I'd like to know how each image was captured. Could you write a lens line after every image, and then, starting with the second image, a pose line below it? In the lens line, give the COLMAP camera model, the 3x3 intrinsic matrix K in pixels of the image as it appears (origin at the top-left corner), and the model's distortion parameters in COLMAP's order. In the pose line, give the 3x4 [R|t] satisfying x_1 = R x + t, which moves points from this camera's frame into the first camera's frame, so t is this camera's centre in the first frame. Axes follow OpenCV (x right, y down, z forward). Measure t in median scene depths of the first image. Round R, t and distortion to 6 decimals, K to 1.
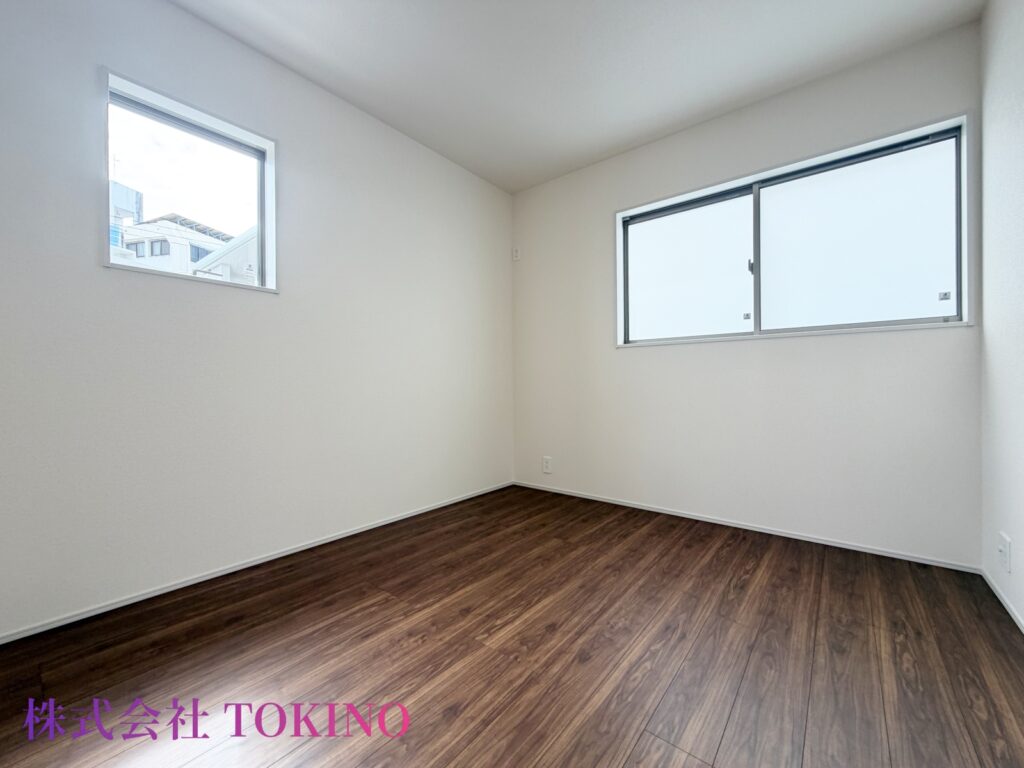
lens RADIAL K [[408.2, 0, 512.0], [0, 408.2, 384.0], [0, 0, 1]] dist [0.001776, 0.000153]
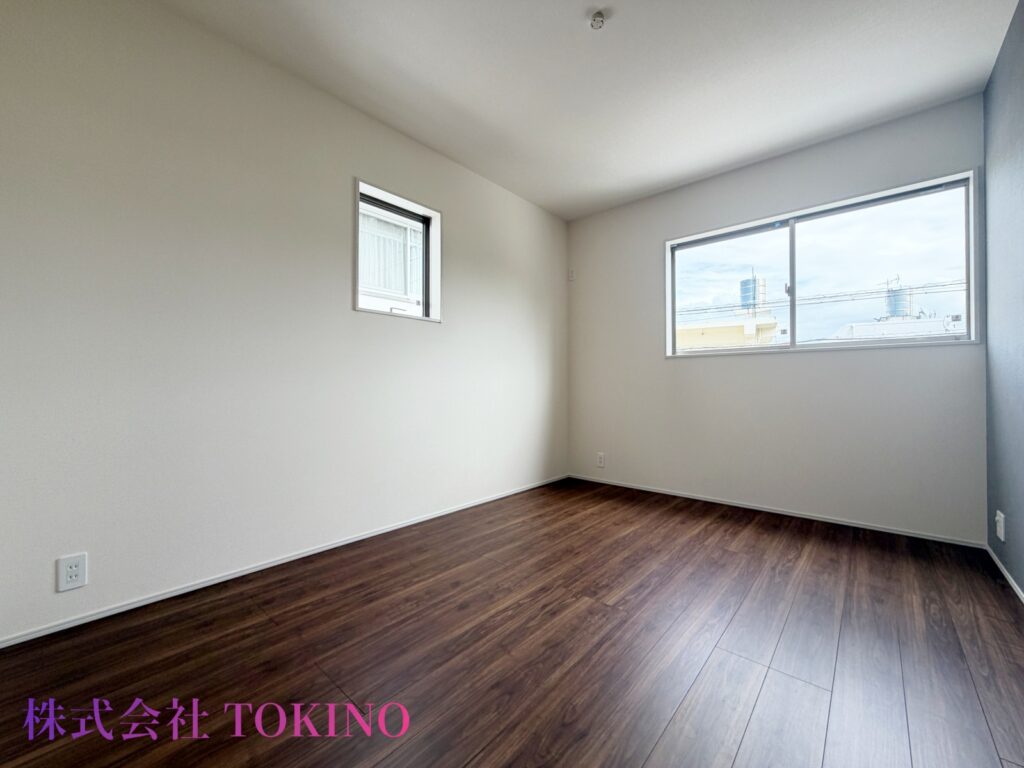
lens RADIAL K [[415.4, 0, 514.9], [0, 415.4, 374.3], [0, 0, 1]] dist [0.011660, -0.000074]
pose [[0.999636, -0.000664, -0.026964, -0.172041], [-0.000349, 0.999295, -0.037551, -0.000441], [0.026970, 0.037546, 0.998931, -0.211870]]
